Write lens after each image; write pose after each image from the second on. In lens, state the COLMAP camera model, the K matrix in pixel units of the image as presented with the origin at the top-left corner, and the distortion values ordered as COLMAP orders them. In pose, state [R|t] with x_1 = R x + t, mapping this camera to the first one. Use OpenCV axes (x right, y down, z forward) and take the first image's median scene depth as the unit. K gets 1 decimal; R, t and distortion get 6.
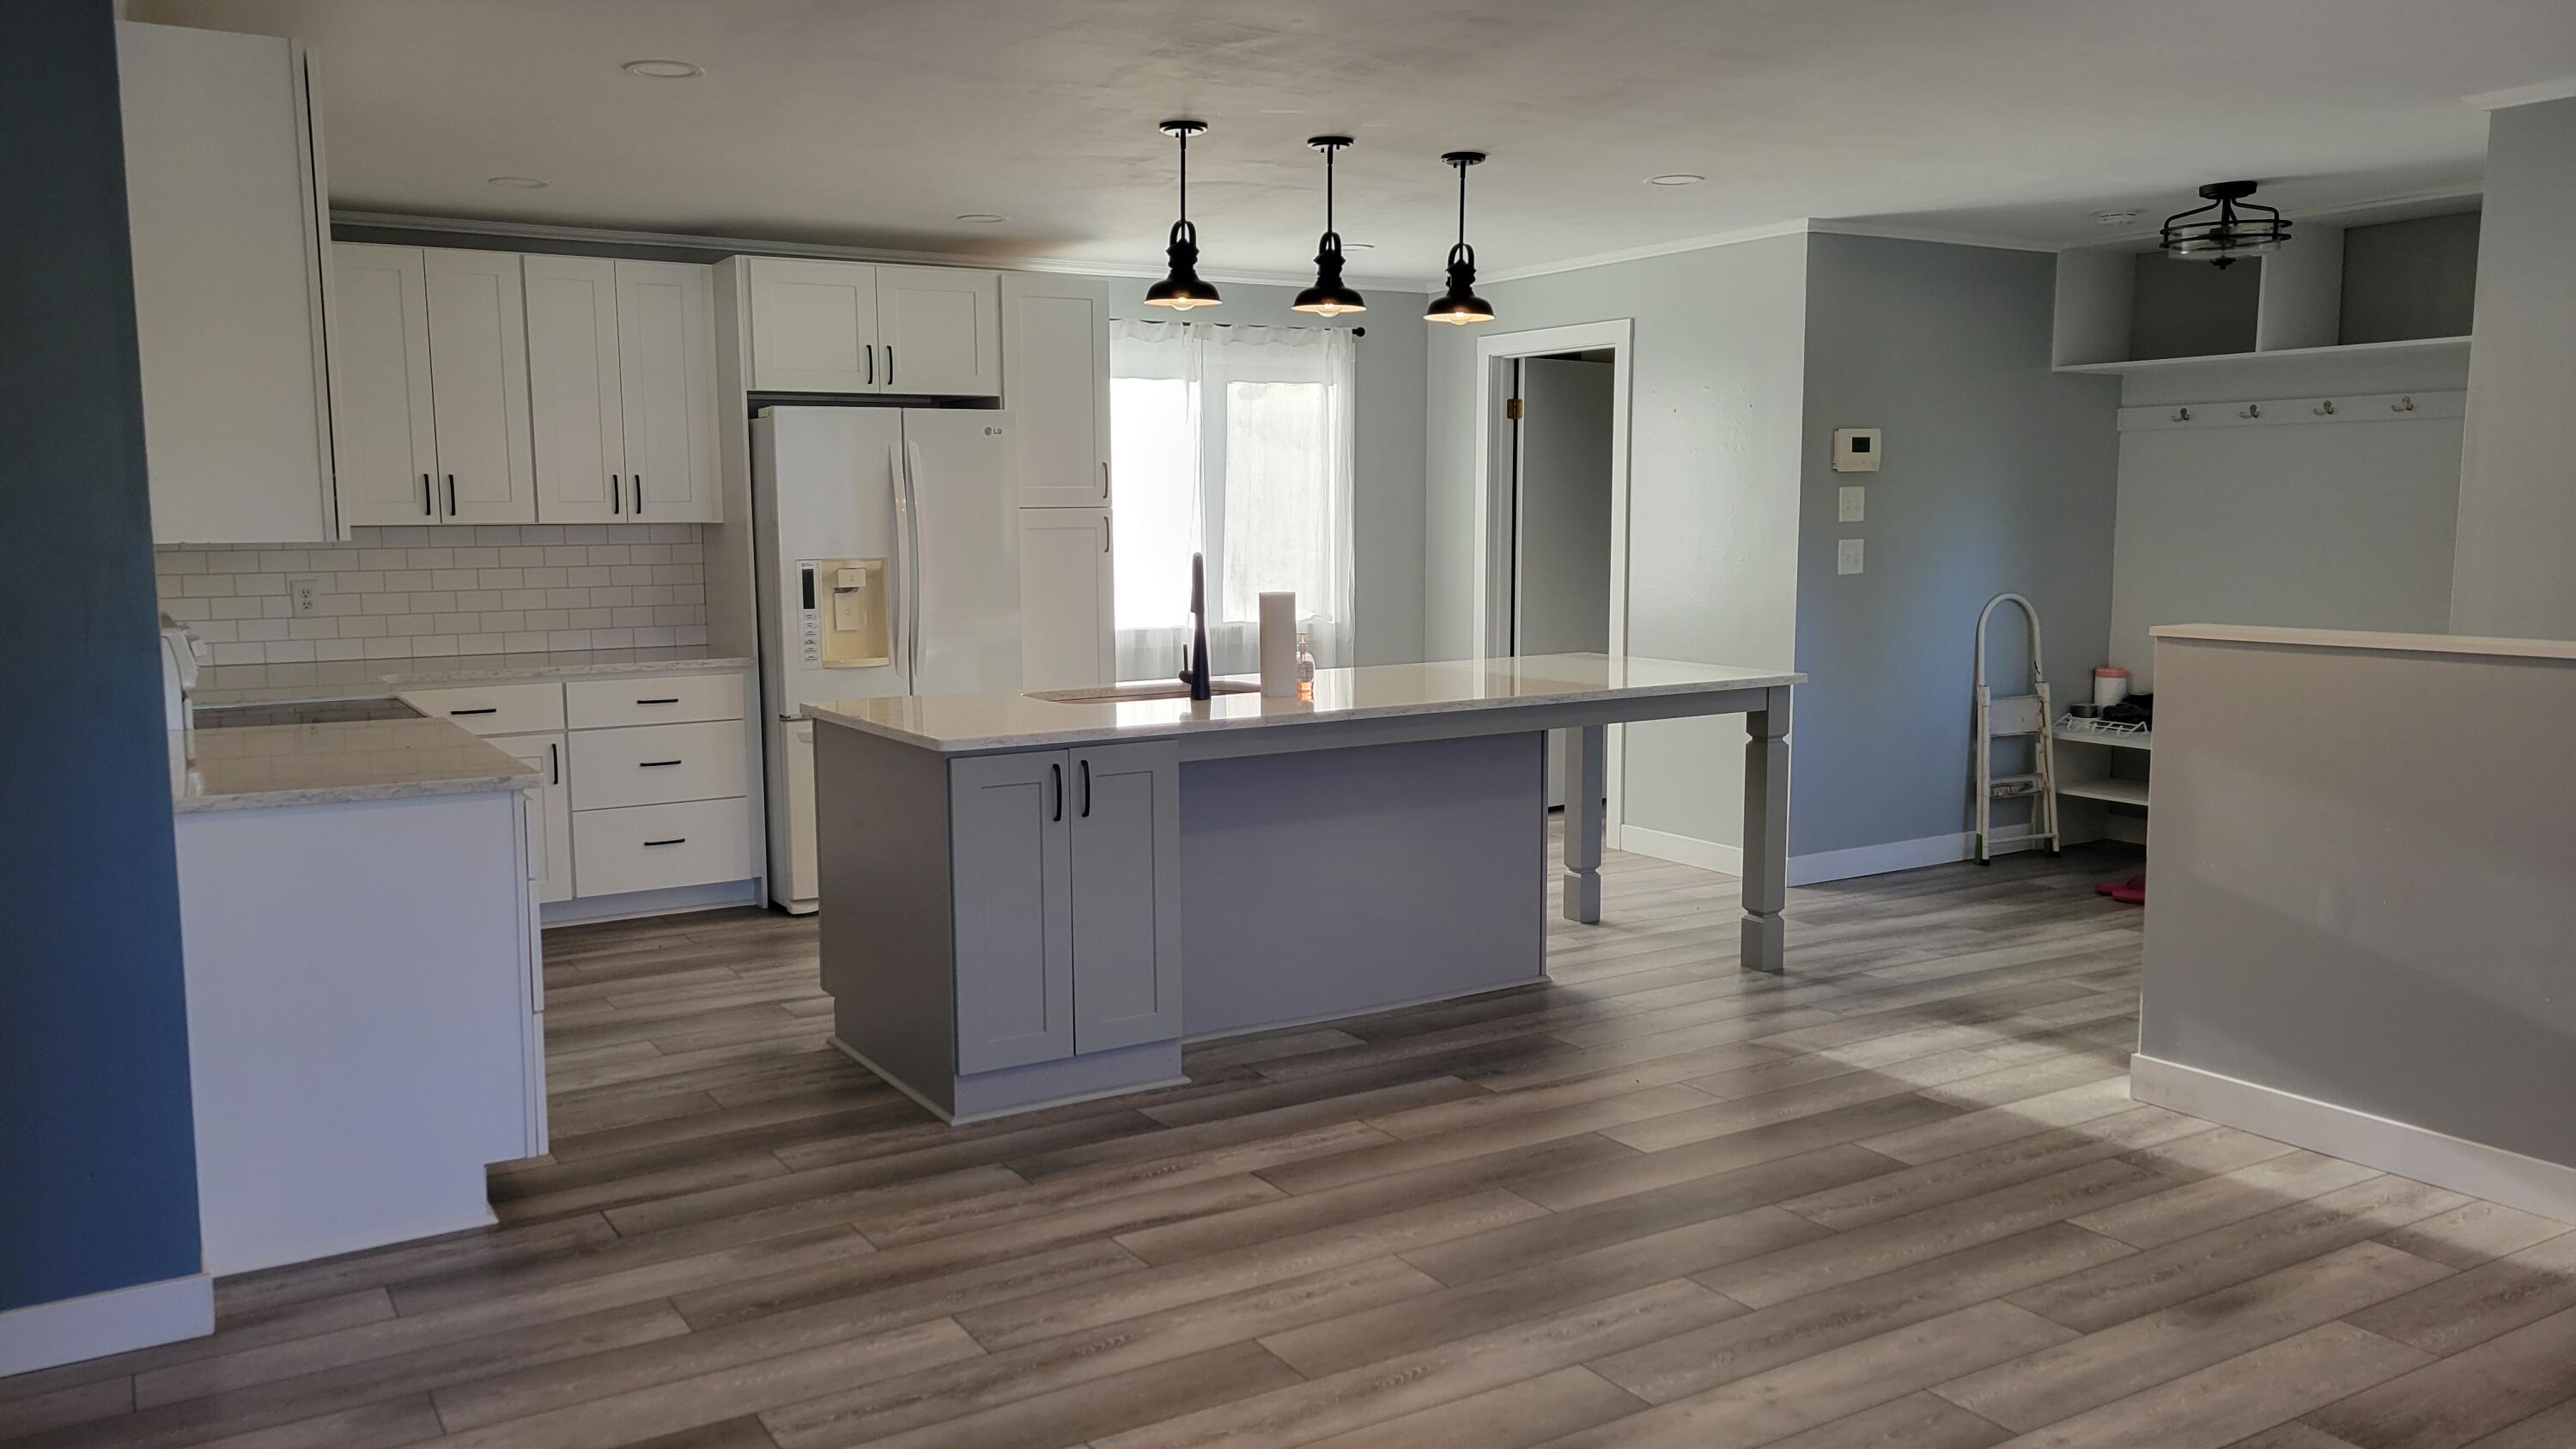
lens RADIAL K [[1945.2, 0, 1284.7], [0, 1945.2, 729.2], [0, 0, 1]] dist [0.003801, 0.004625]
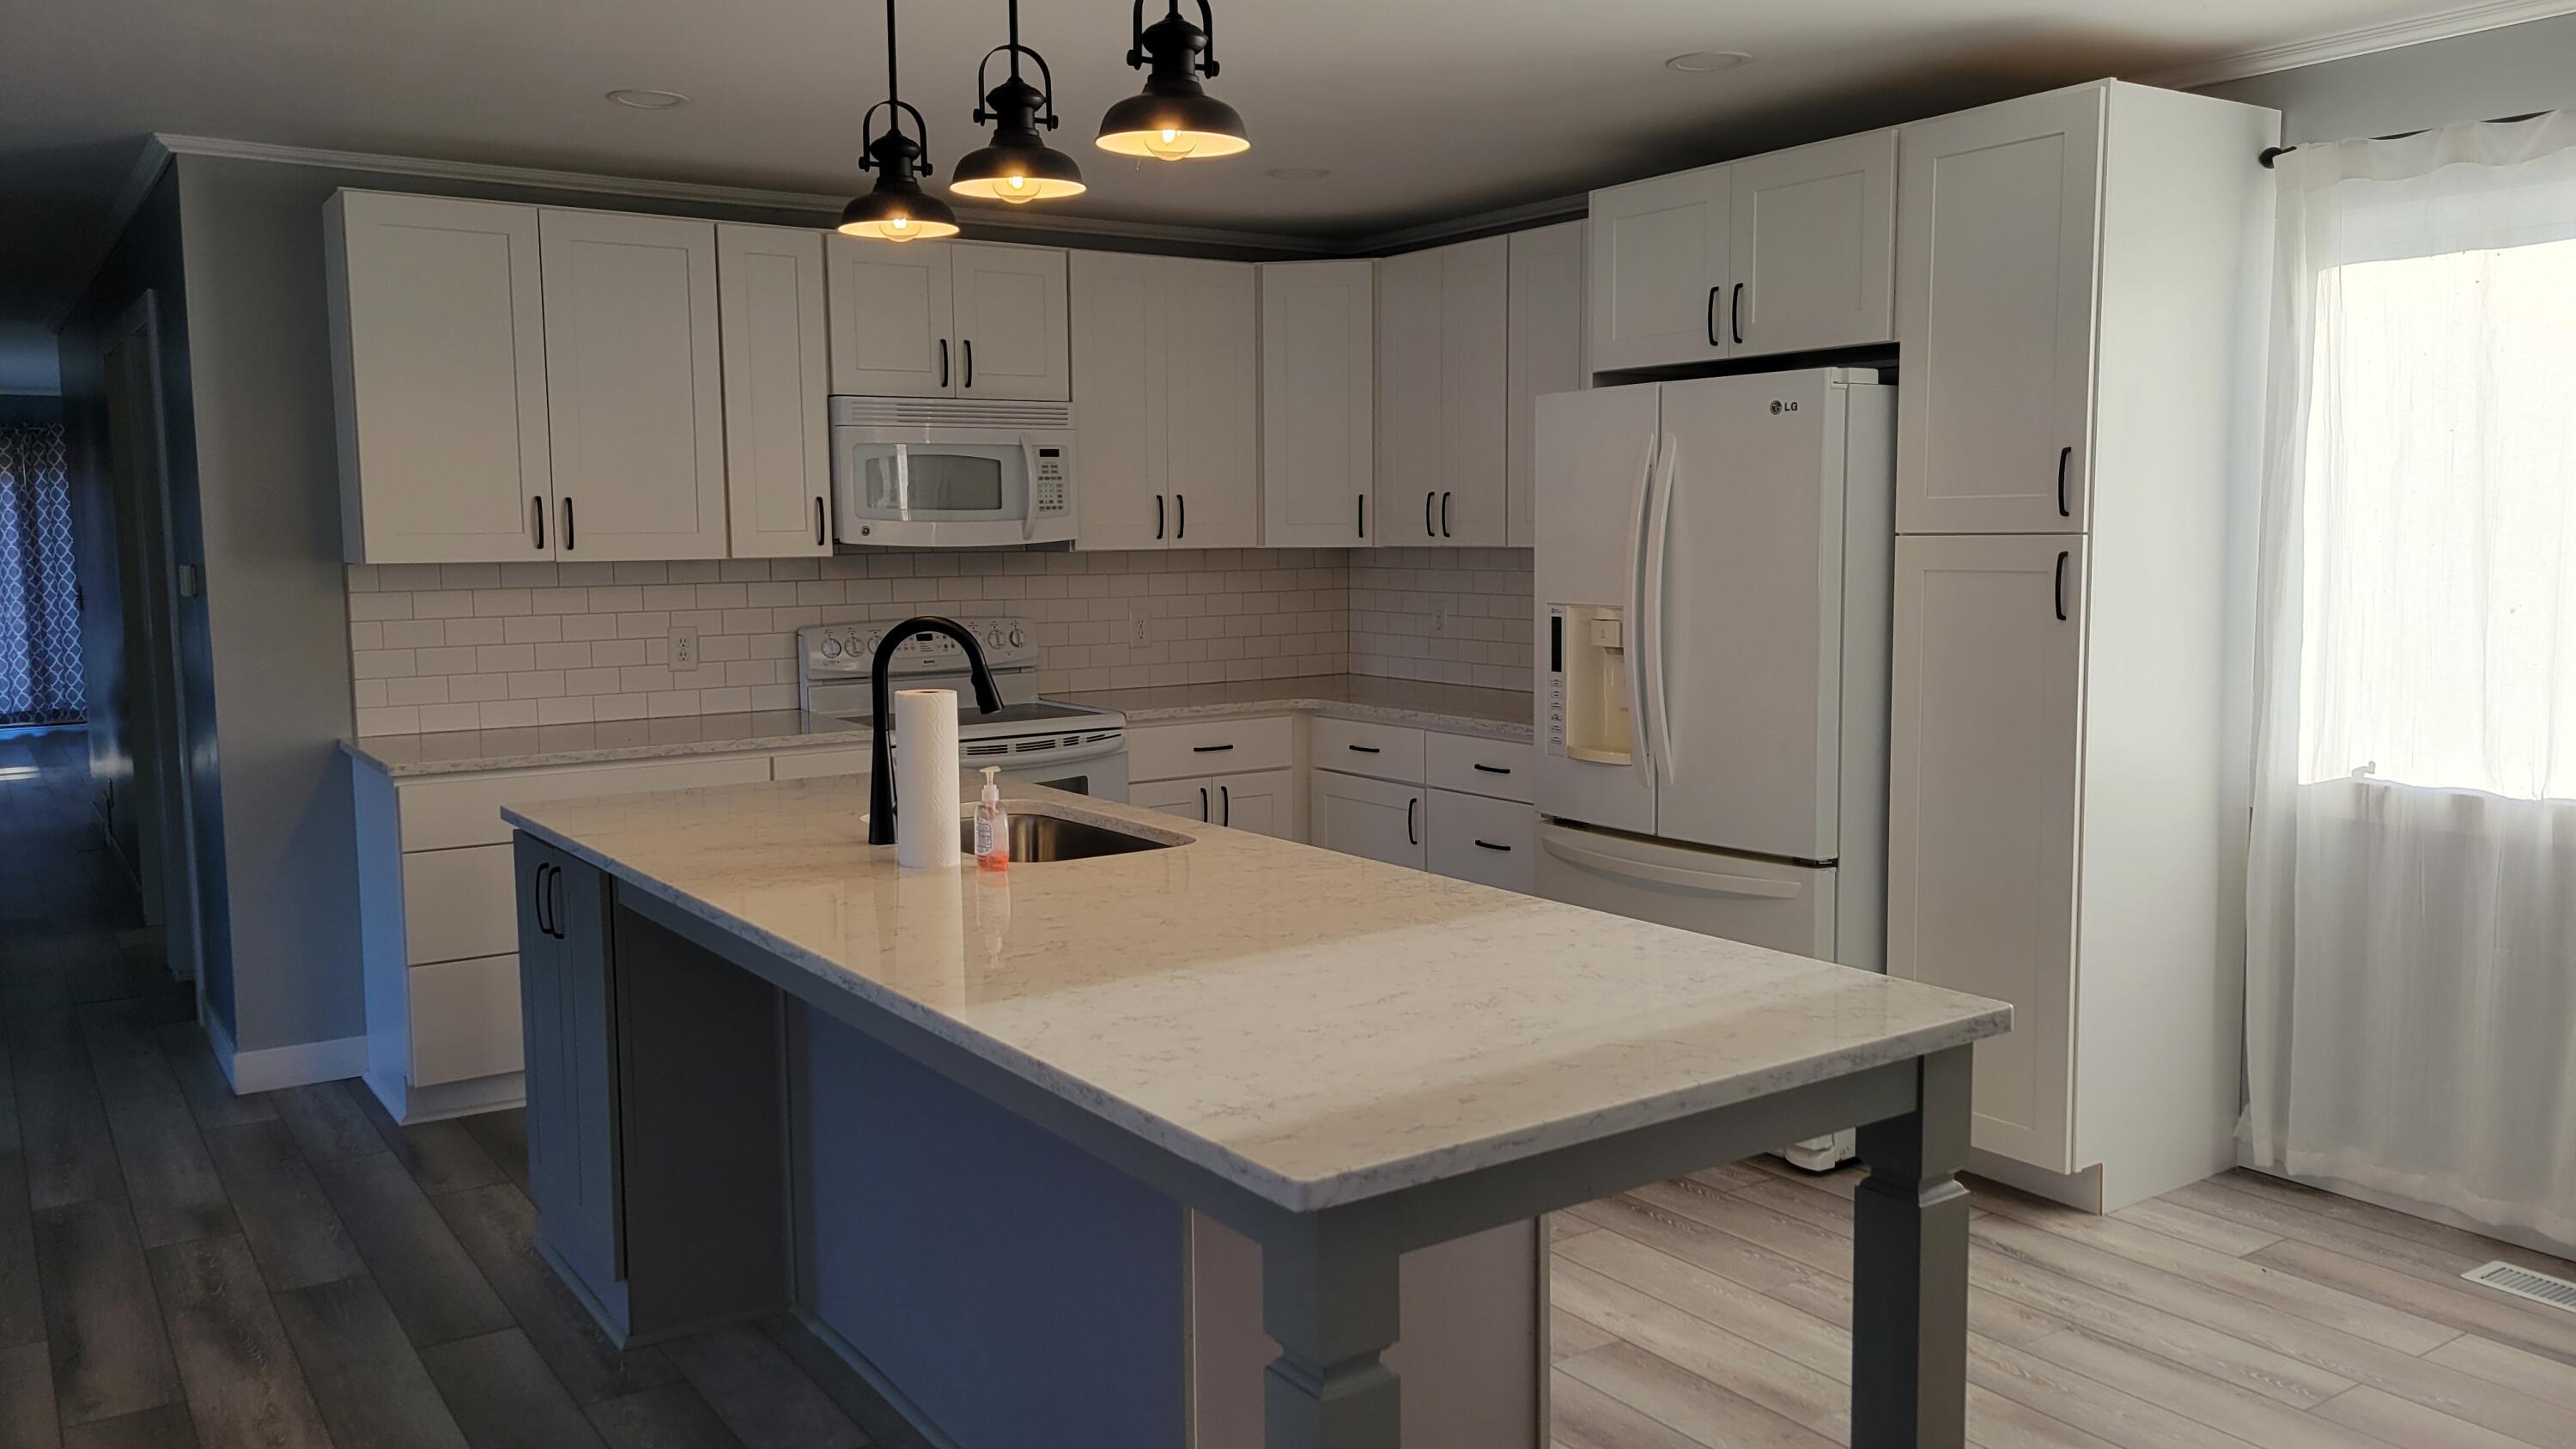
lens RADIAL K [[1945.2, 0, 1284.5], [0, 1945.2, 720.8], [0, 0, 1]] dist [0.003801, 0.004625]
pose [[0.034675, 0.110088, -0.993317, 0.606251], [-0.101052, 0.989207, 0.106105, -0.141063], [0.994277, 0.096697, 0.045425, 1.107150]]
